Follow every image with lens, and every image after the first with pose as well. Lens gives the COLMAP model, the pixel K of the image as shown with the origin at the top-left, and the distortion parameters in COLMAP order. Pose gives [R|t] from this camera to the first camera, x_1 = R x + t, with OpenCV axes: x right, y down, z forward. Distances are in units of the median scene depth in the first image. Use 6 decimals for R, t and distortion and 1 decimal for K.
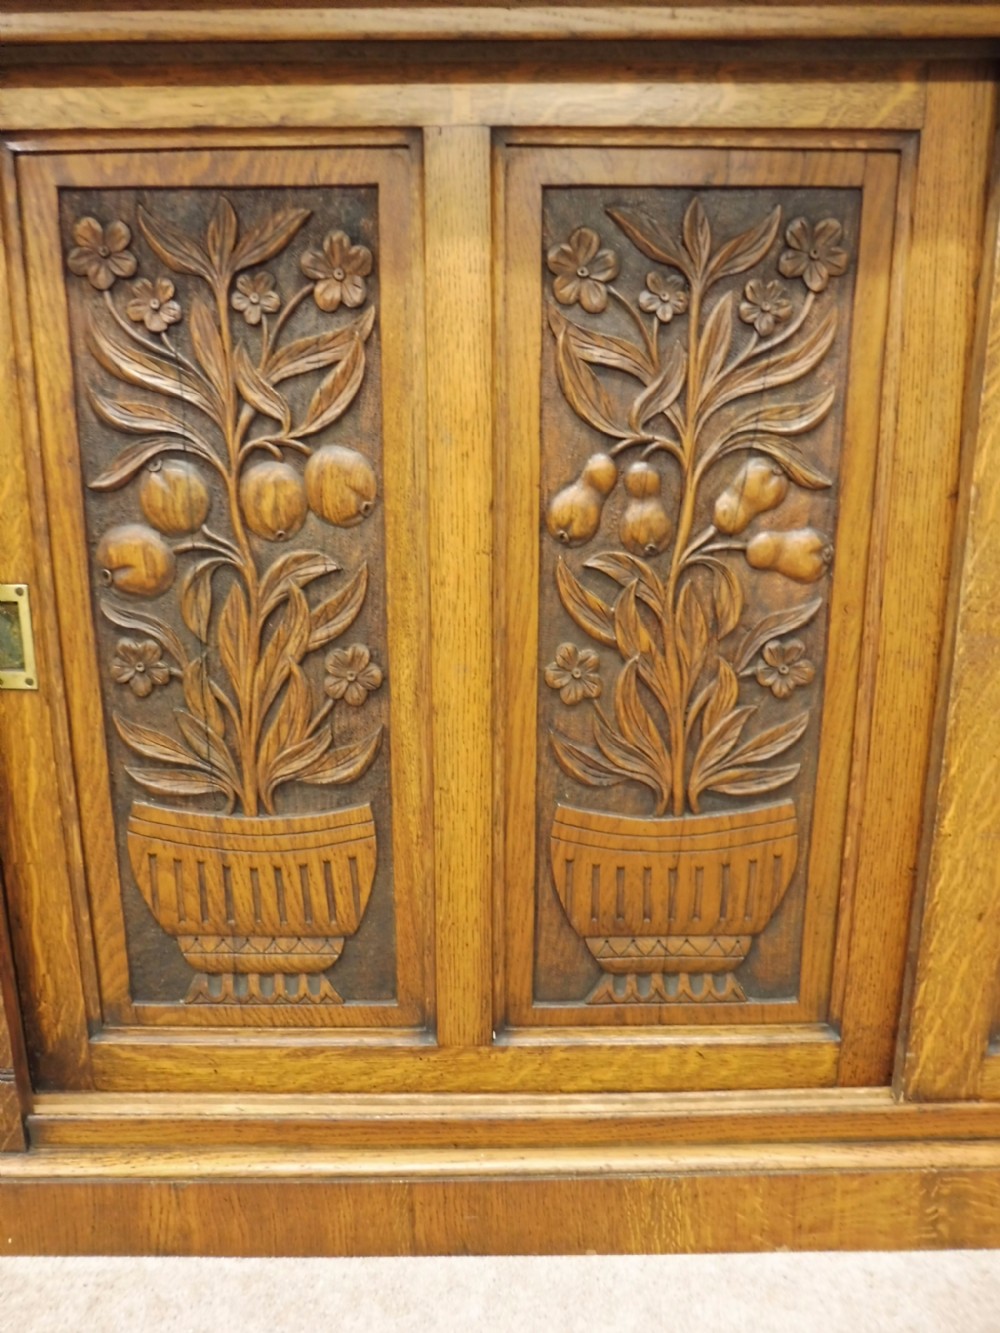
lens RADIAL K [[974.0, 0, 493.3], [0, 974.0, 677.0], [0, 0, 1]] dist [-0.045322, 0.005705]
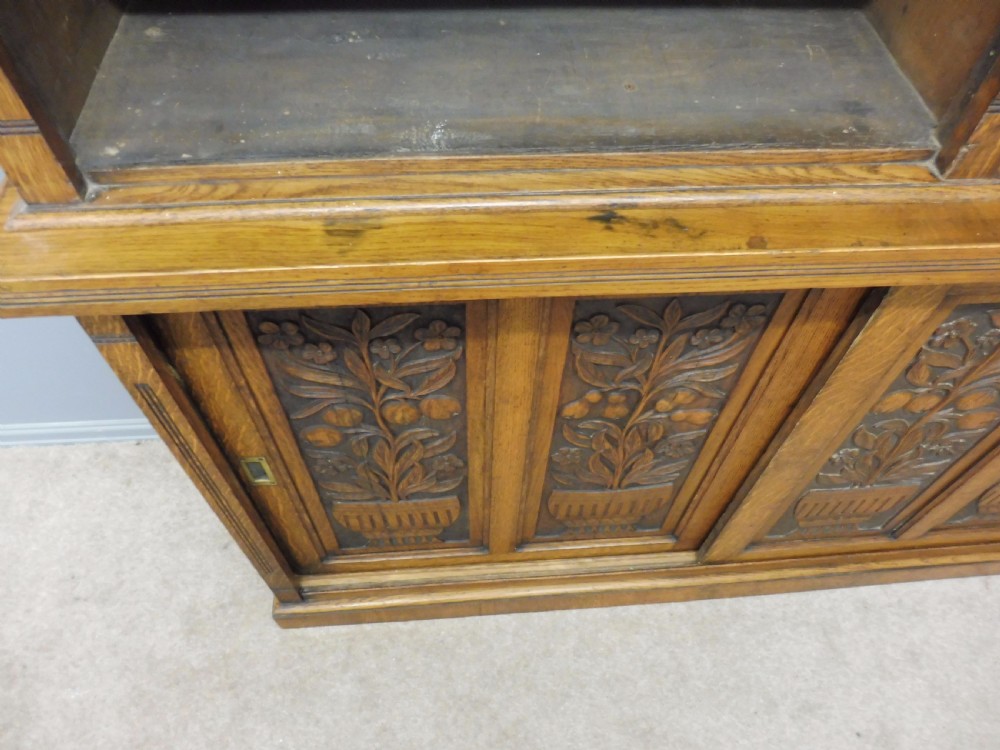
lens RADIAL K [[730.7, 0, 504.8], [0, 730.7, 385.7], [0, 0, 1]] dist [-0.045322, 0.005705]
pose [[0.997177, -0.037662, 0.064955, -0.121859], [-0.016299, 0.735891, 0.676903, -1.043079], [-0.073293, -0.676051, 0.733200, 0.080550]]
